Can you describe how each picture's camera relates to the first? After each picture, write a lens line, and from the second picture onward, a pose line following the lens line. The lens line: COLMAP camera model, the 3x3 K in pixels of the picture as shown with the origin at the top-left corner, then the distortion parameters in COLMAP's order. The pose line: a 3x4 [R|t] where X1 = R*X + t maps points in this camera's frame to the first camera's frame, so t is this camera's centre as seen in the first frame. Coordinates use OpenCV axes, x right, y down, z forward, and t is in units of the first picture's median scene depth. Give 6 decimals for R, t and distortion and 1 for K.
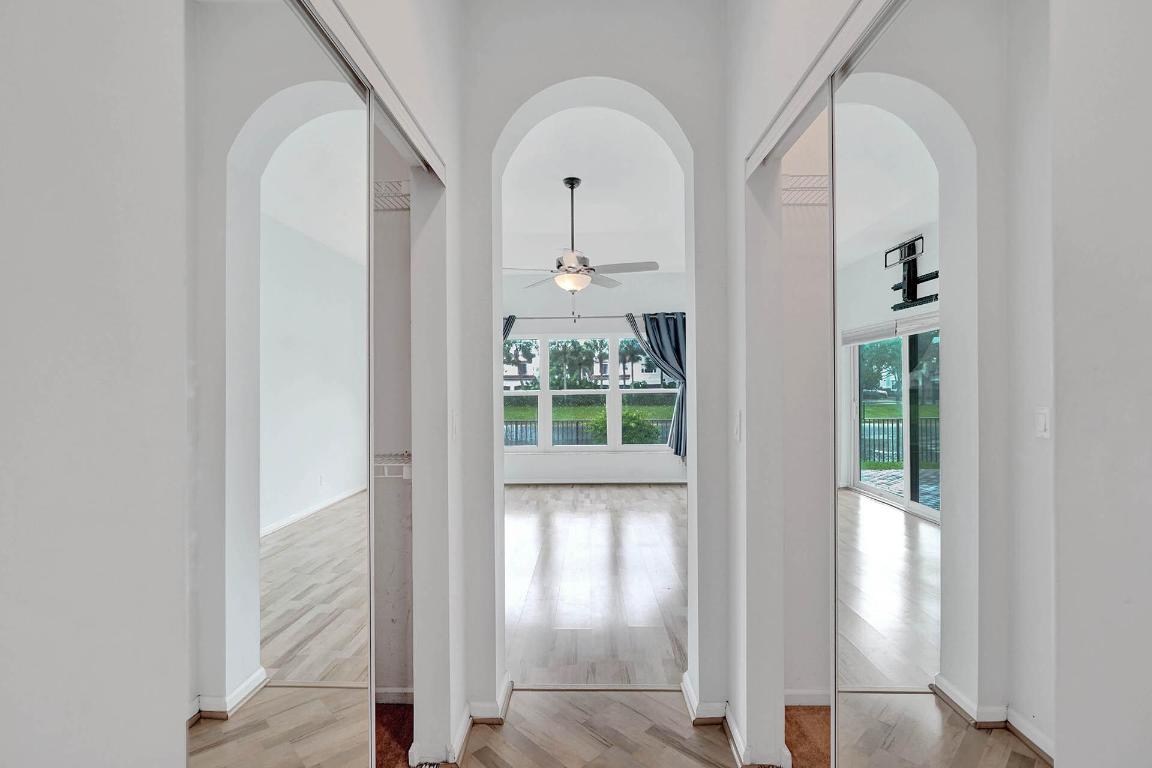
lens RADIAL K [[537.4, 0, 576.7], [0, 537.4, 383.2], [0, 0, 1]] dist [-0.007901, 0.002555]
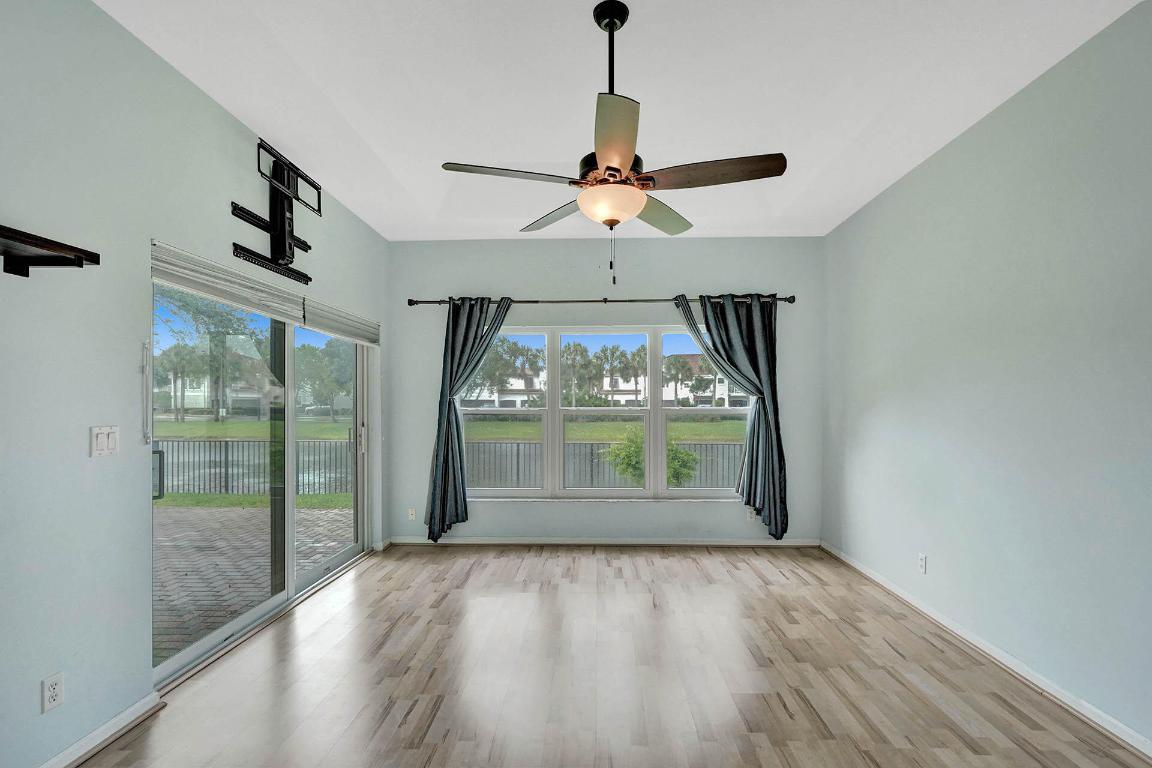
lens RADIAL K [[537.4, 0, 576.4], [0, 537.4, 391.2], [0, 0, 1]] dist [-0.007901, 0.002555]
pose [[0.999867, 0.007885, -0.014293, -0.022319], [-0.008065, 0.999888, -0.012569, 0.000065], [0.014193, 0.012683, 0.999819, 0.326707]]
